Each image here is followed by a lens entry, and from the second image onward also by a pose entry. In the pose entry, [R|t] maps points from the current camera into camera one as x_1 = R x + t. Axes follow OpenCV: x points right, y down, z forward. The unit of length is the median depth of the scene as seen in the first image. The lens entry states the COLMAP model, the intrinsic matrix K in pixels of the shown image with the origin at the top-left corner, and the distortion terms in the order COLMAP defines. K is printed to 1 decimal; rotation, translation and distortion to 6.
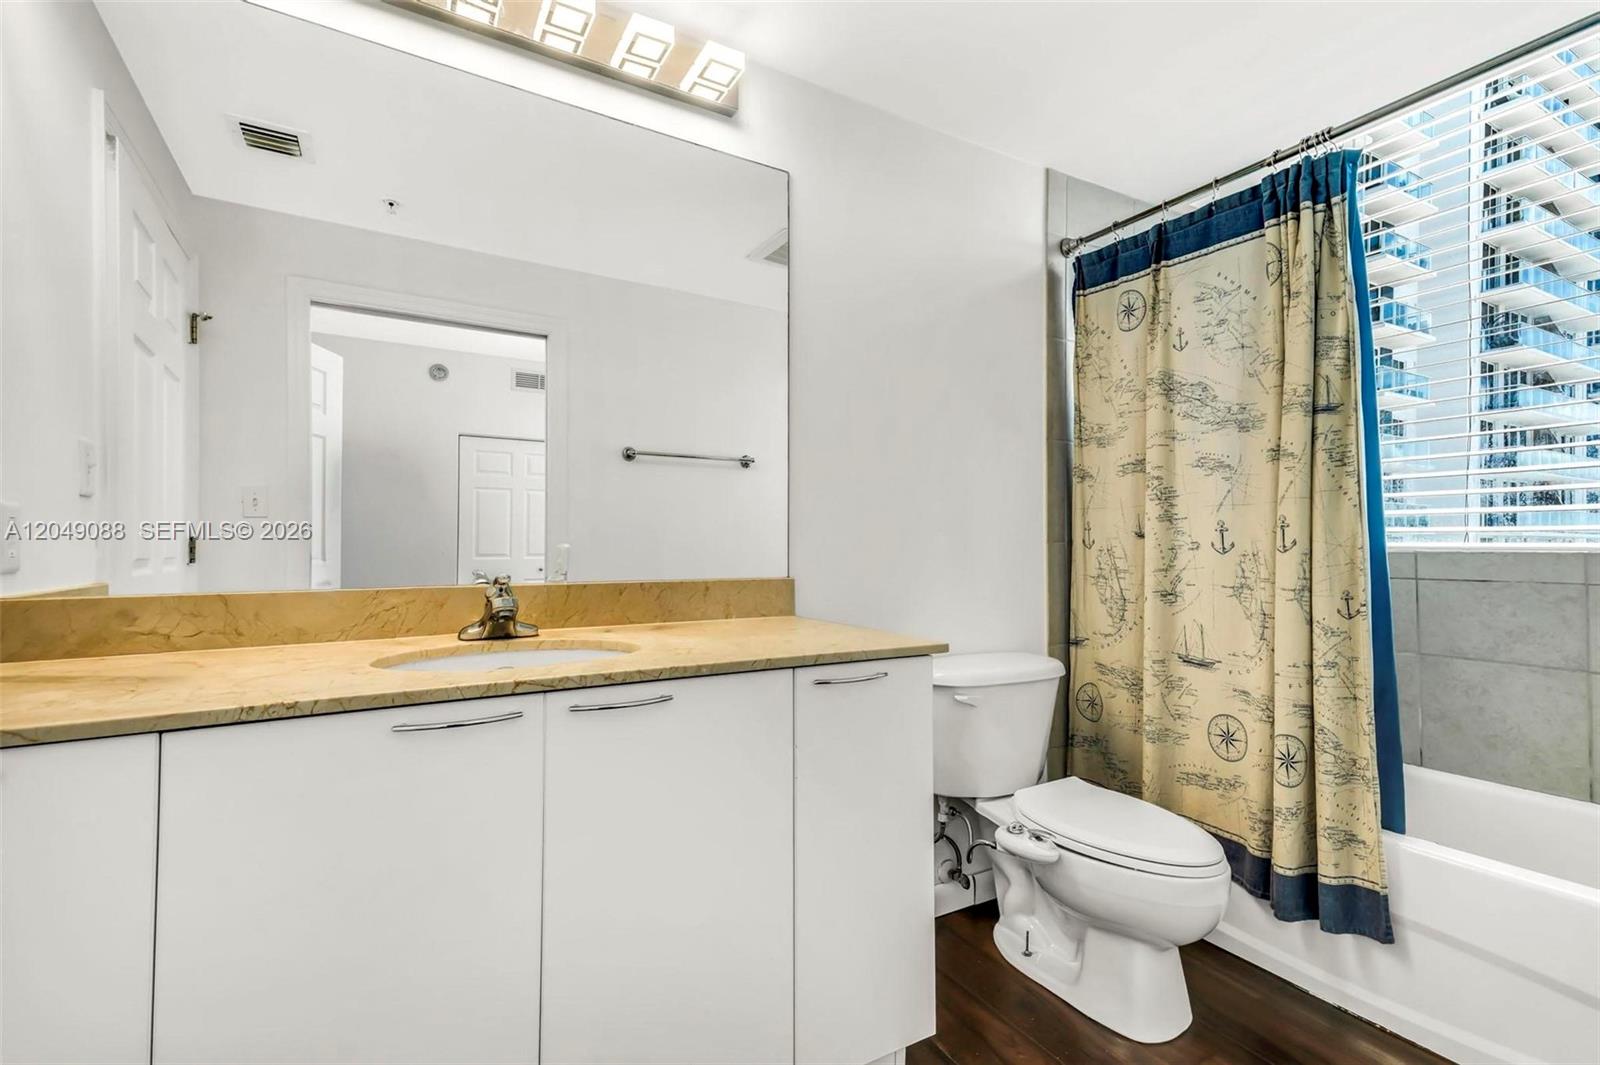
lens RADIAL K [[688.0, 0, 799.4], [0, 688.0, 548.0], [0, 0, 1]] dist [0.076056, -0.011508]
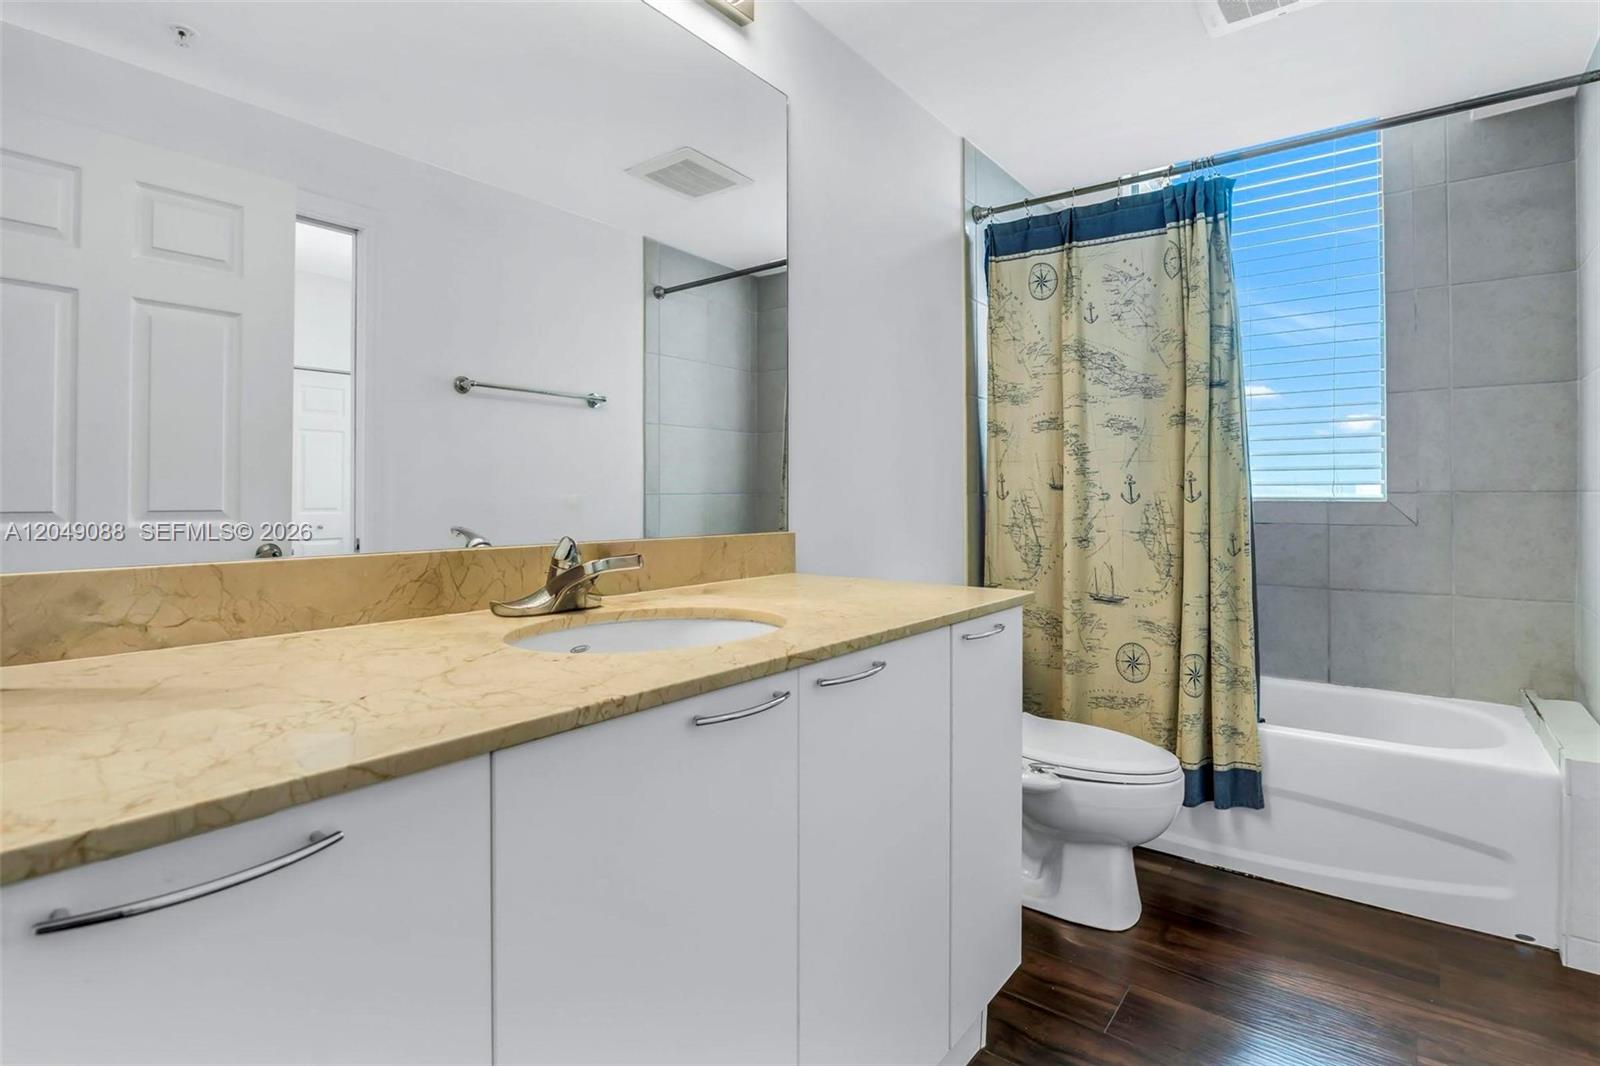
lens RADIAL K [[741.3, 0, 797.3], [0, 741.3, 503.1], [0, 0, 1]] dist [0.002042, 0.000361]
pose [[0.931278, -0.003373, 0.364293, -0.352708], [0.001859, 0.999988, 0.004506, 0.001215], [-0.364304, -0.003519, 0.931273, 0.076272]]
